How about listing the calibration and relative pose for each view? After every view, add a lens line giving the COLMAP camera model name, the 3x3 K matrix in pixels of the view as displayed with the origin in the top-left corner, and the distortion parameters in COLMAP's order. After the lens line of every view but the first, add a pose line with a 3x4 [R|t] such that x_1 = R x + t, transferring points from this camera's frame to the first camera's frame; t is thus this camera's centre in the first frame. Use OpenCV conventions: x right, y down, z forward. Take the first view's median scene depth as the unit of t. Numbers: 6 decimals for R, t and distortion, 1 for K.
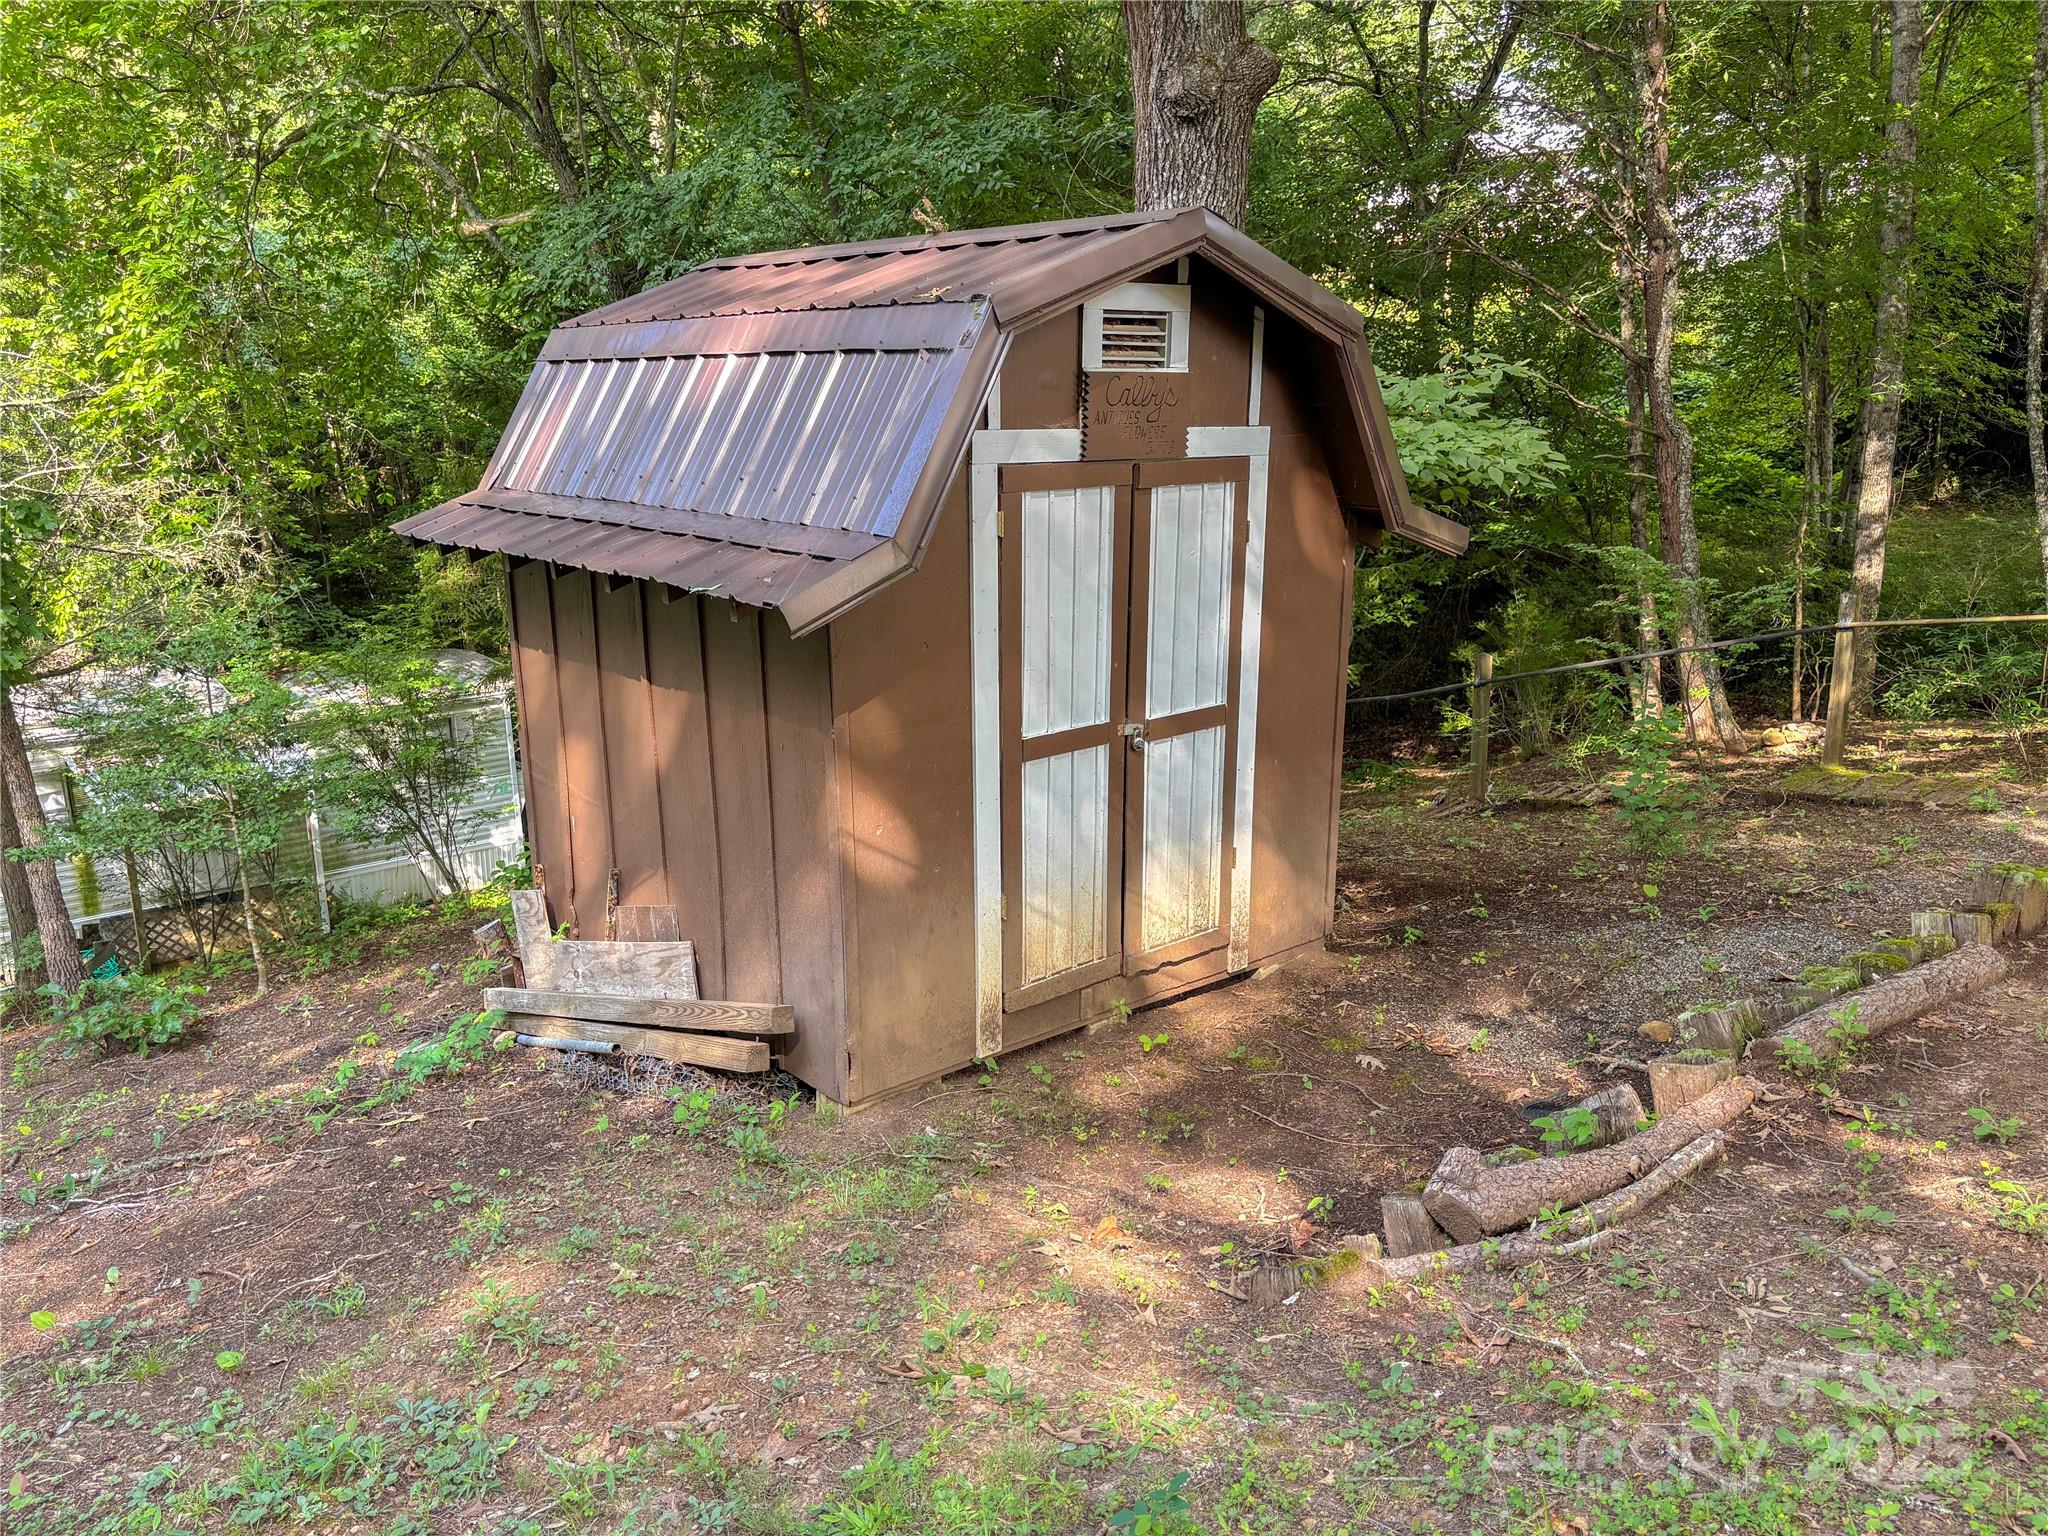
lens RADIAL K [[1536.9, 0, 984.1], [0, 1536.9, 814.0], [0, 0, 1]] dist [0.049910, -0.057387]
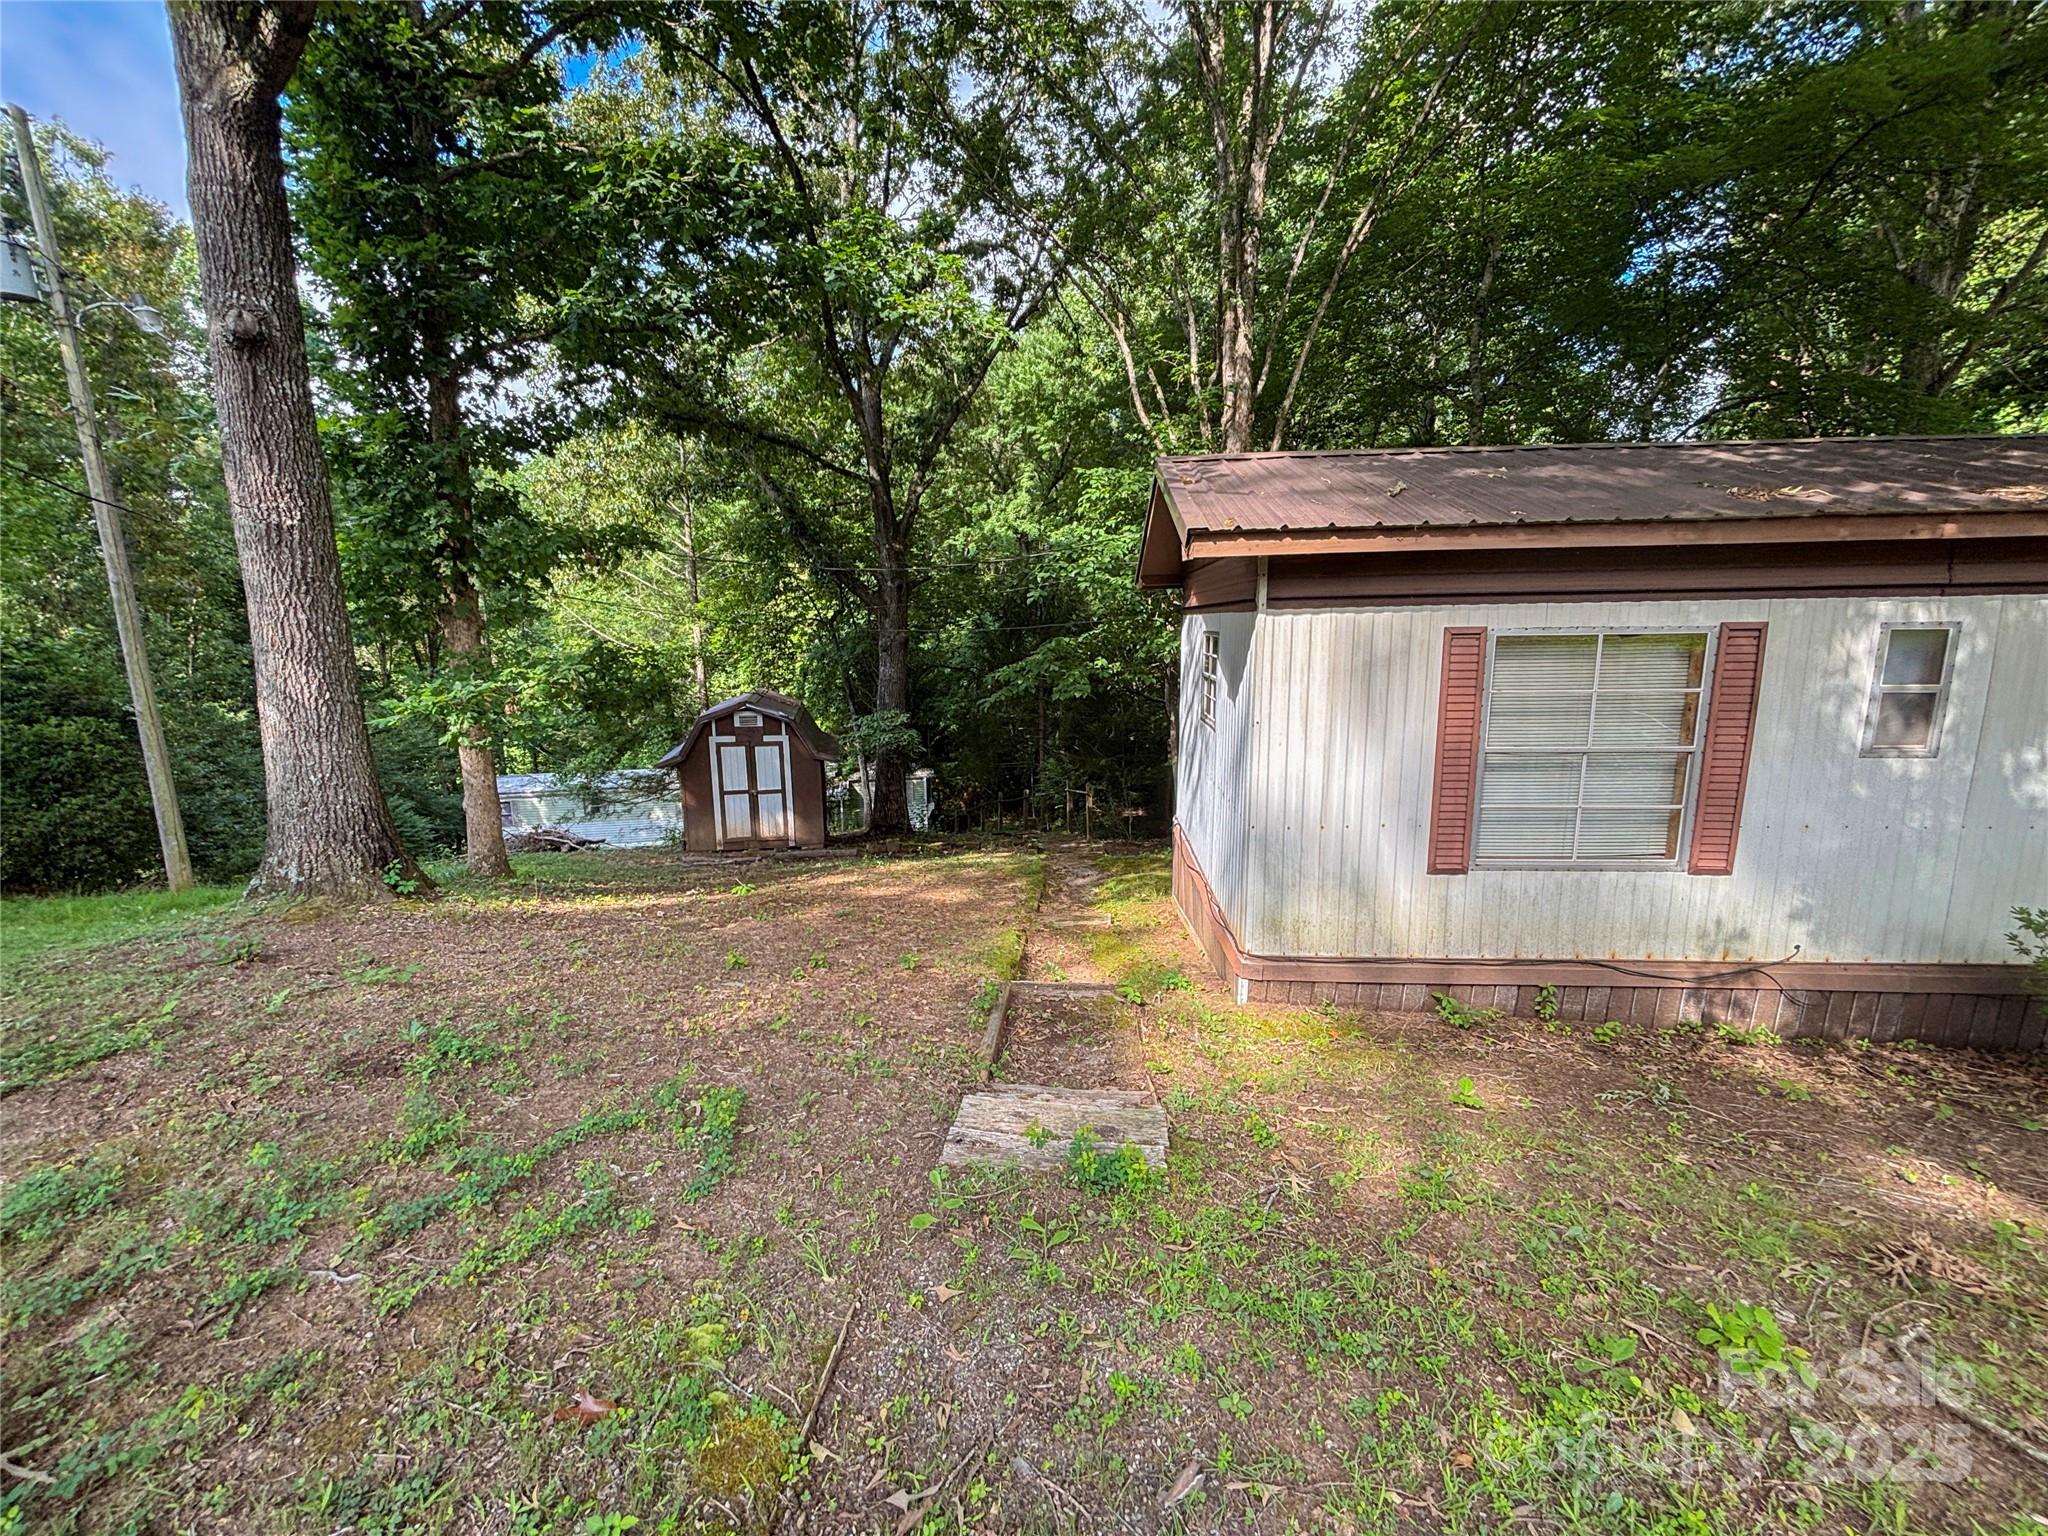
lens RADIAL K [[818.0, 0, 1020.4], [0, 818.0, 762.8], [0, 0, 1]] dist [-0.003678, 0.001419]
pose [[0.894544, 0.081208, -0.439541, 2.147959], [-0.124865, 0.989610, -0.071286, -0.068873], [0.429185, 0.118652, 0.895389, -1.120282]]
